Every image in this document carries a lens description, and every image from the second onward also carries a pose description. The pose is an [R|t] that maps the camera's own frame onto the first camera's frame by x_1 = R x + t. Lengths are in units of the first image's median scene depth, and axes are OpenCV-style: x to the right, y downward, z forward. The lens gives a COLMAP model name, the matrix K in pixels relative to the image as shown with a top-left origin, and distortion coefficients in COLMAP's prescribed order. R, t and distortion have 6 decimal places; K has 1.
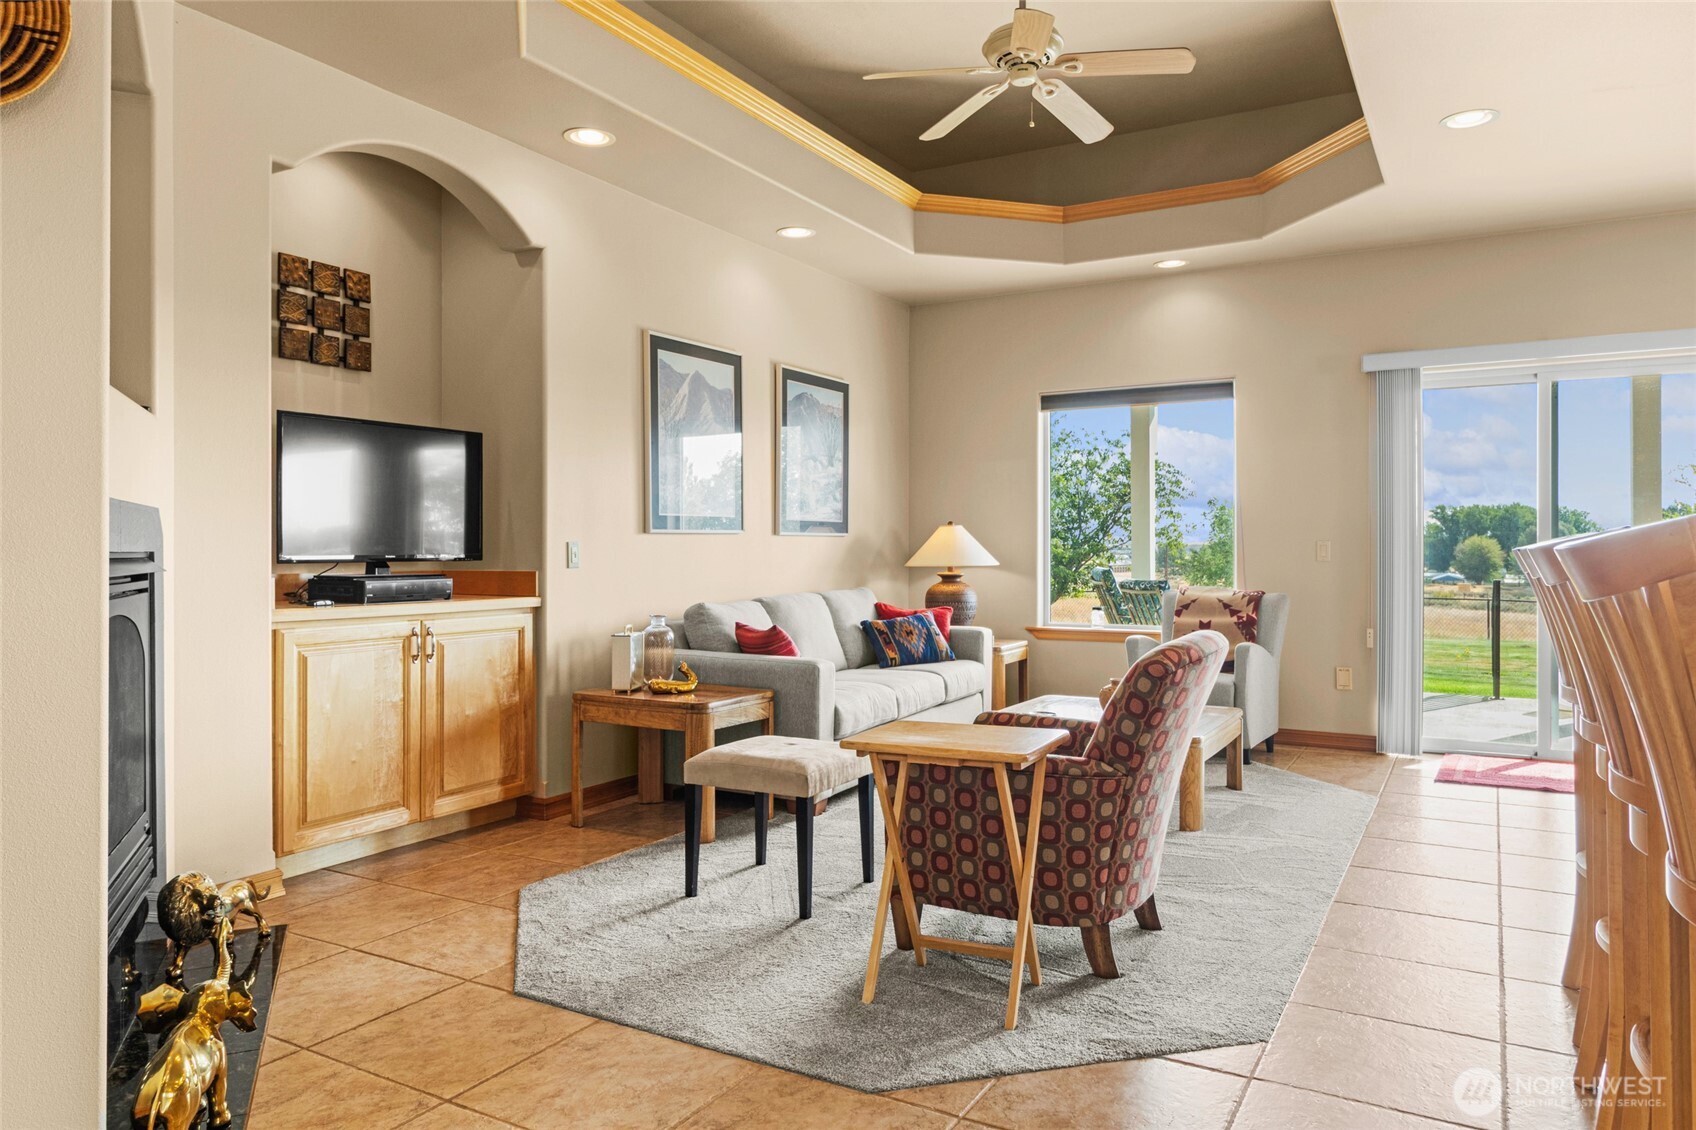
lens RADIAL K [[1130.7, 0, 837.0], [0, 1130.7, 539.3], [0, 0, 1]] dist [0.000136, -0.000850]
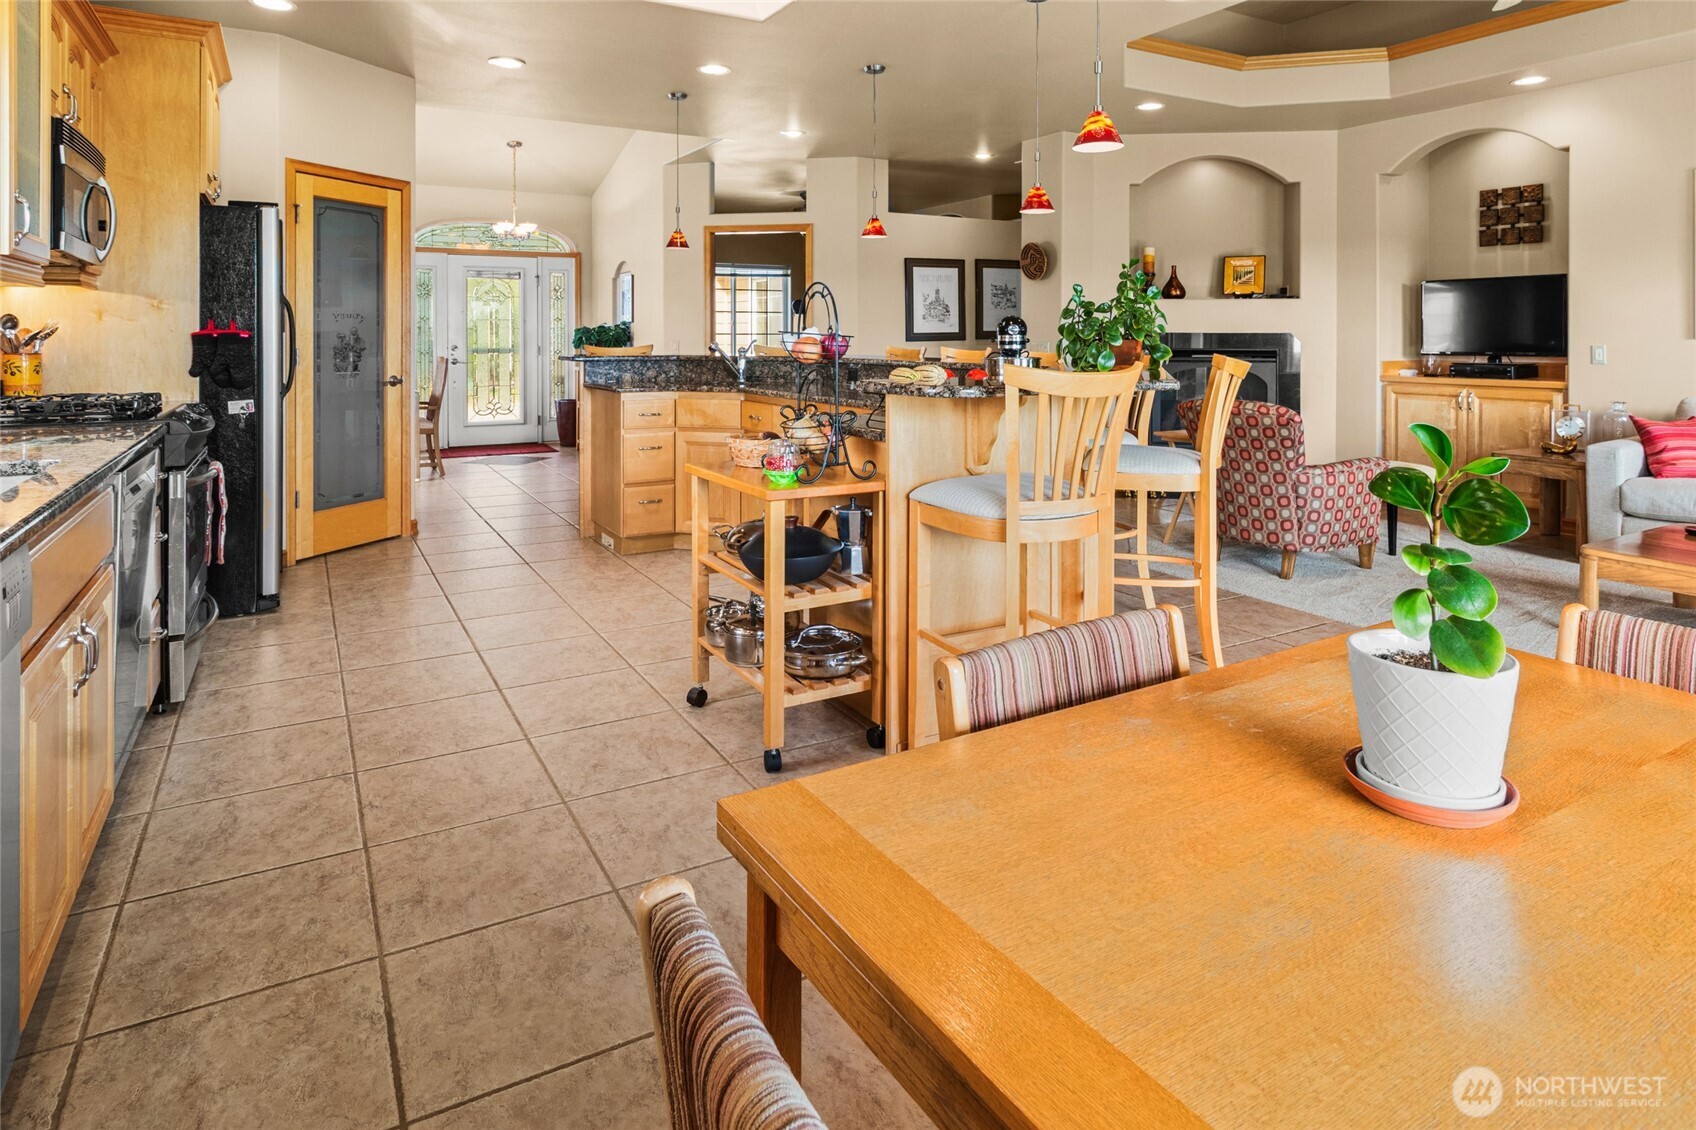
lens RADIAL K [[979.4, 0, 850.1], [0, 979.4, 343.0], [0, 0, 1]] dist [0.002231, 0.001207]
pose [[-0.503058, 0.008657, -0.864209, 1.321634], [0.009831, 0.999942, 0.004295, -0.015819], [0.864197, -0.006335, -0.503114, 0.827660]]
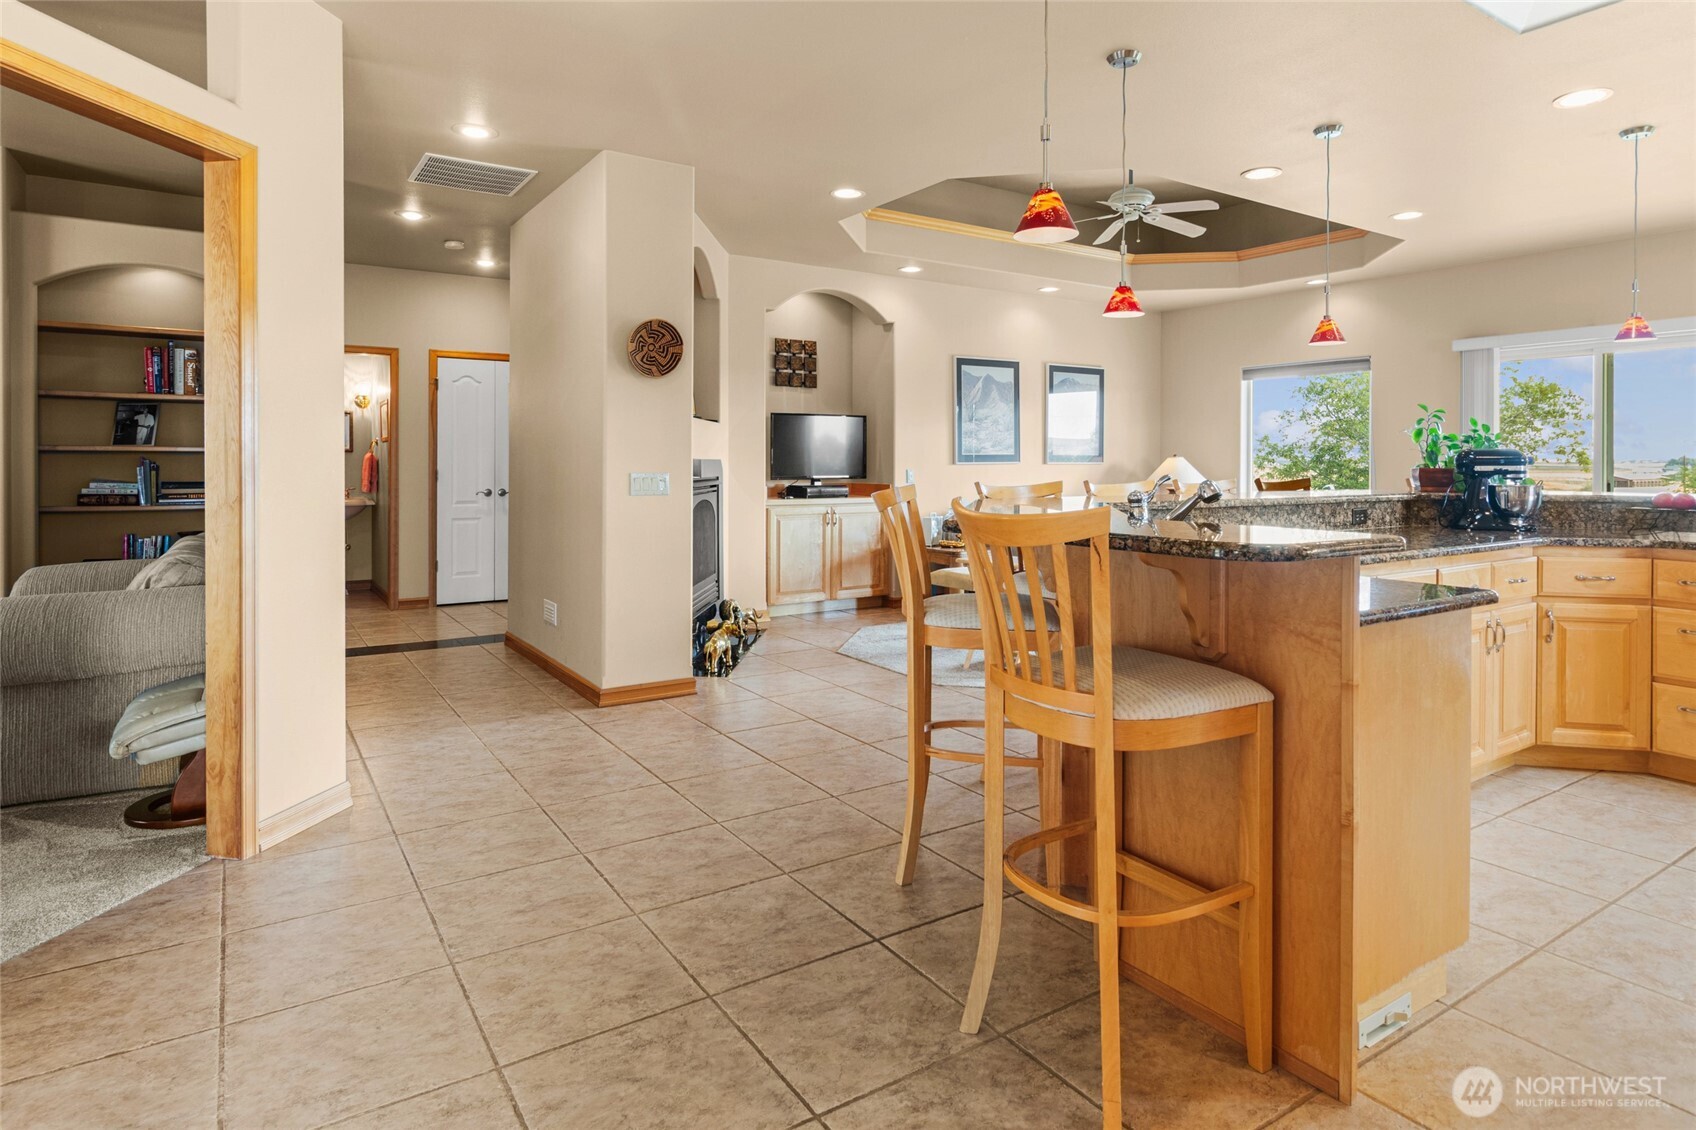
lens RADIAL K [[942.3, 0, 842.3], [0, 942.3, 462.1], [0, 0, 1]] dist [0.004745, -0.000432]
pose [[0.893098, 0.005091, -0.449834, 0.407463], [0.000272, 0.999930, 0.011858, -0.030973], [0.449863, -0.010713, 0.893033, -0.527906]]
